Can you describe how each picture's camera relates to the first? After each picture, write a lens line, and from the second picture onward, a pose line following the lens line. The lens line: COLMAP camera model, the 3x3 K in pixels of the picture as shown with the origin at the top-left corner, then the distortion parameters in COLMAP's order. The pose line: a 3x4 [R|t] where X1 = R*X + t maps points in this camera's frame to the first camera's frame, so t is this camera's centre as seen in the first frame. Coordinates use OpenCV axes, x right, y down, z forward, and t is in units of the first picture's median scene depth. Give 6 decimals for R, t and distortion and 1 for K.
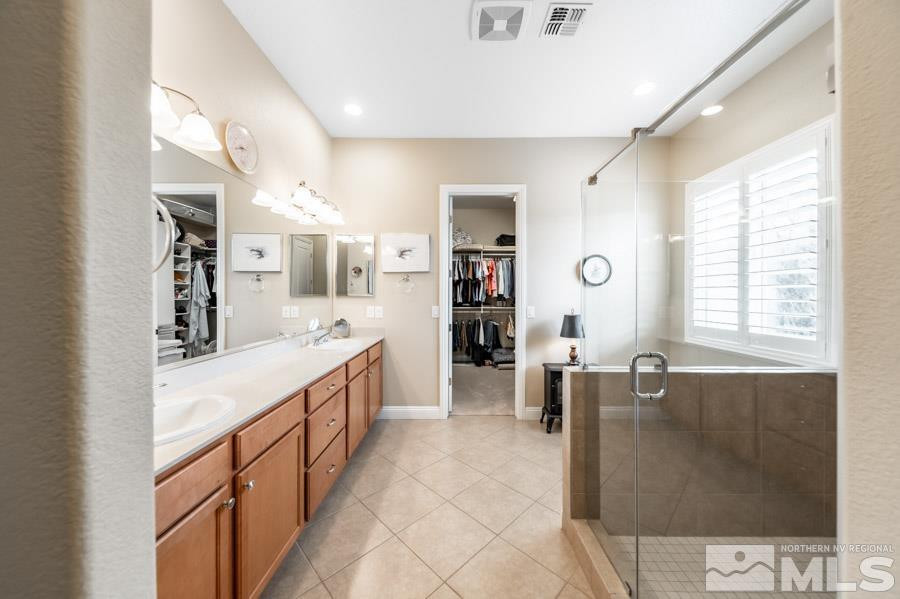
lens RADIAL K [[307.4, 0, 451.9], [0, 307.4, 294.4], [0, 0, 1]] dist [0.006433, -0.001228]
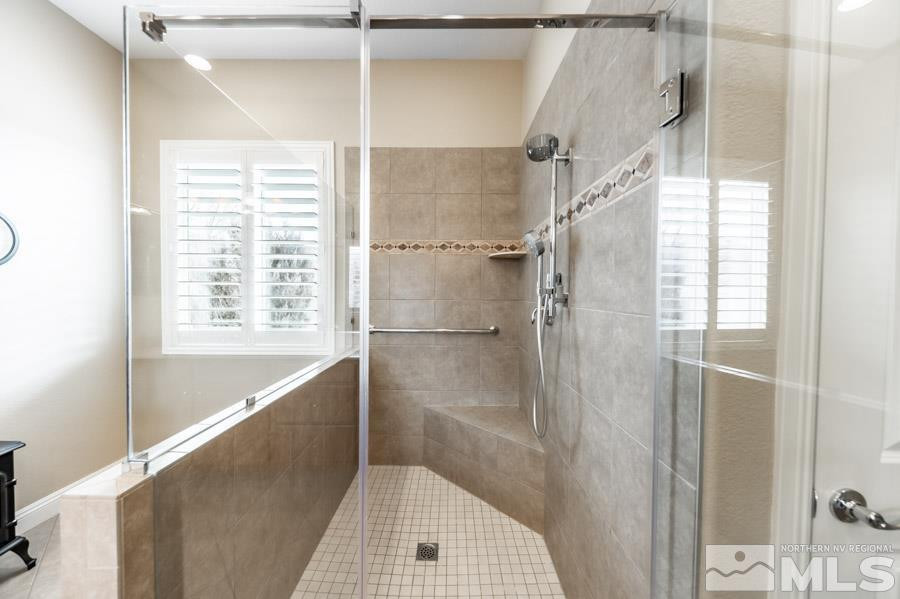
lens RADIAL K [[307.4, 0, 450.2], [0, 307.4, 299.3], [0, 0, 1]] dist [0.006433, -0.001228]
pose [[-0.012019, -0.025635, 0.999599, 0.012497], [-0.001410, 0.999671, 0.025620, 0.002076], [-0.999927, -0.001102, -0.012051, 0.593631]]
